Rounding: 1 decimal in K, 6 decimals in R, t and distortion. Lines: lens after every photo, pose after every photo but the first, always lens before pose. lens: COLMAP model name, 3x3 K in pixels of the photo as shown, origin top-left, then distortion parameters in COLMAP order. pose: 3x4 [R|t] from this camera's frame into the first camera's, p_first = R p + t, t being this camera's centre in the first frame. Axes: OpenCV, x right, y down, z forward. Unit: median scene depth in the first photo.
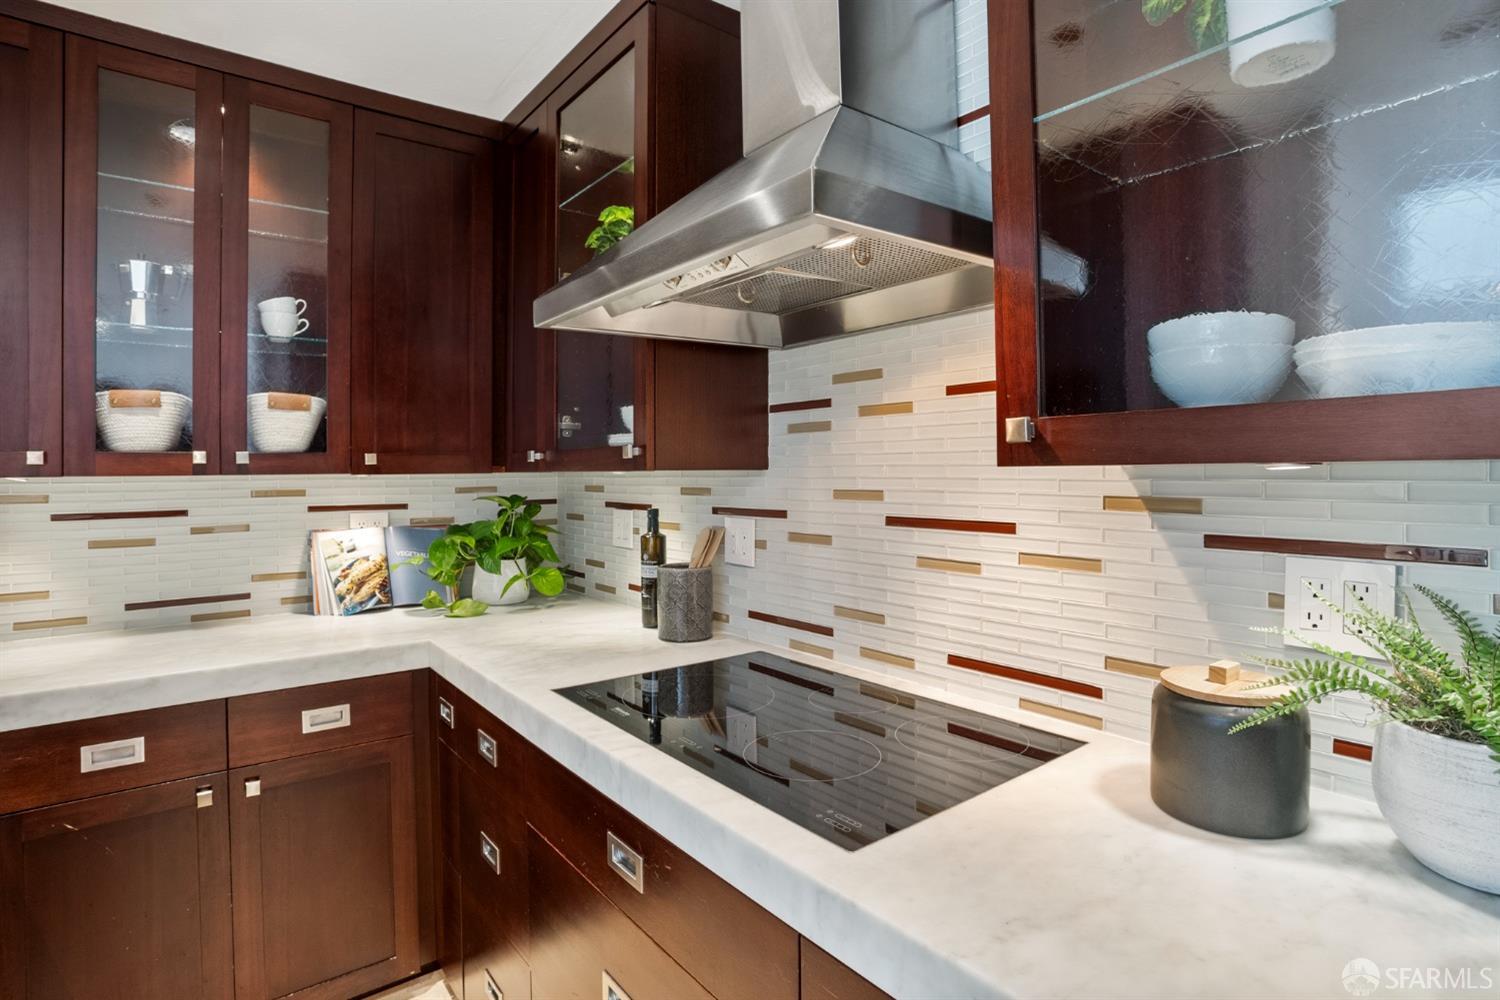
lens RADIAL K [[748.5, 0, 728.4], [0, 748.5, 470.2], [0, 0, 1]] dist [-0.063118, 0.025723]
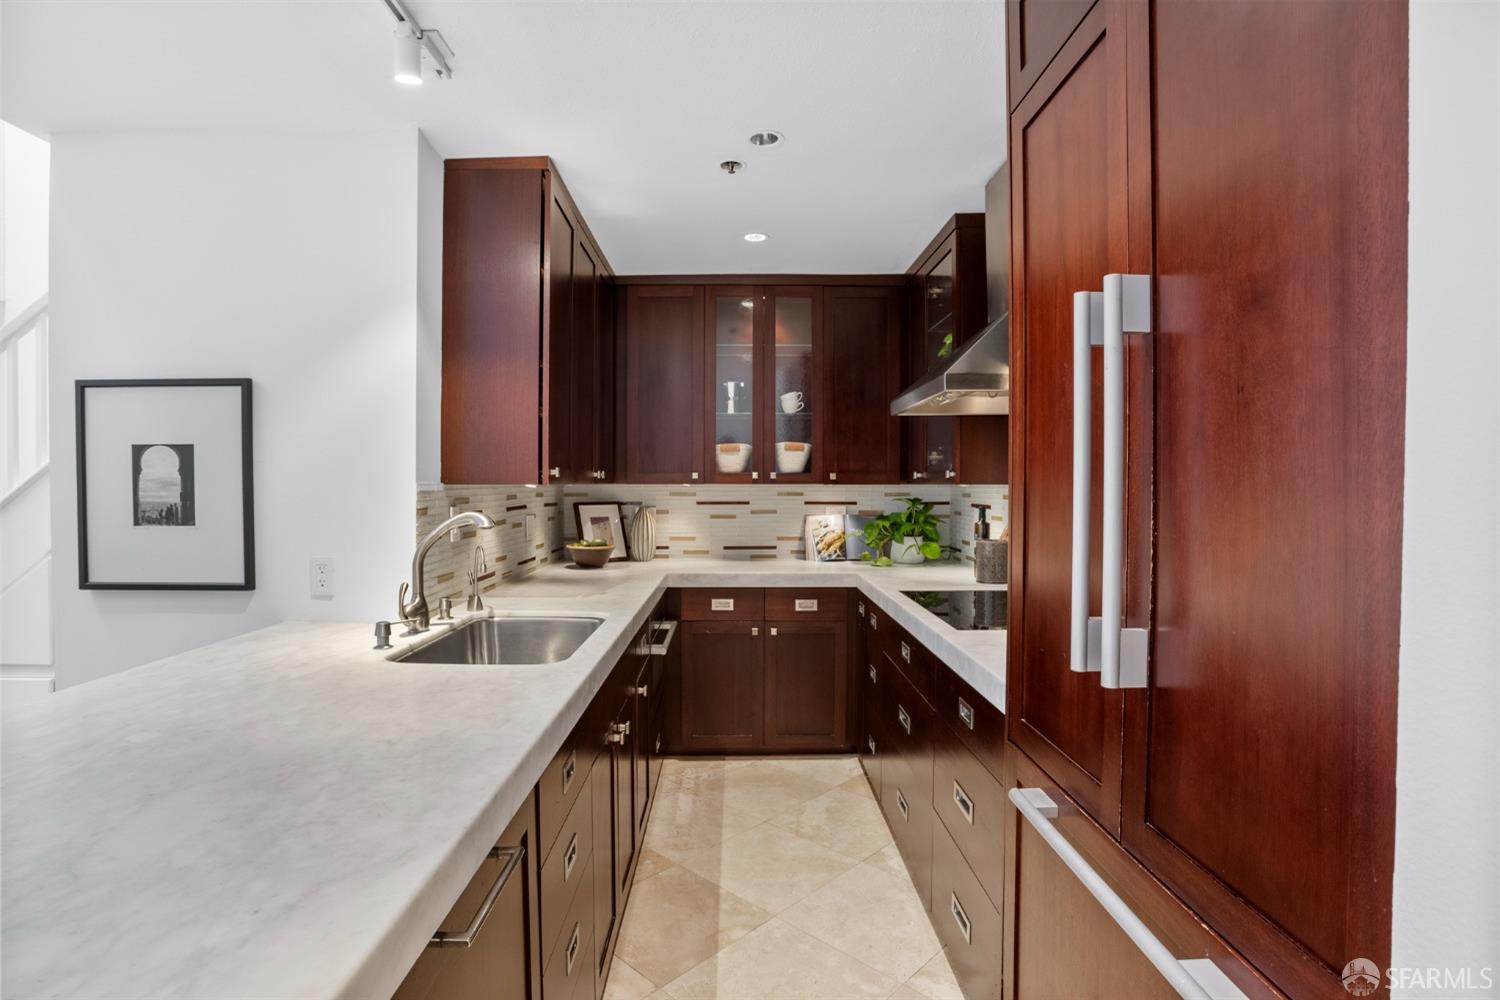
lens RADIAL K [[748.5, 0, 738.8], [0, 748.5, 497.8], [0, 0, 1]] dist [-0.063118, 0.025723]
pose [[0.799784, 0.021233, -0.599912, 0.469258], [-0.006973, 0.999635, 0.026084, -0.008480], [0.600247, -0.016678, 0.799641, -0.665652]]
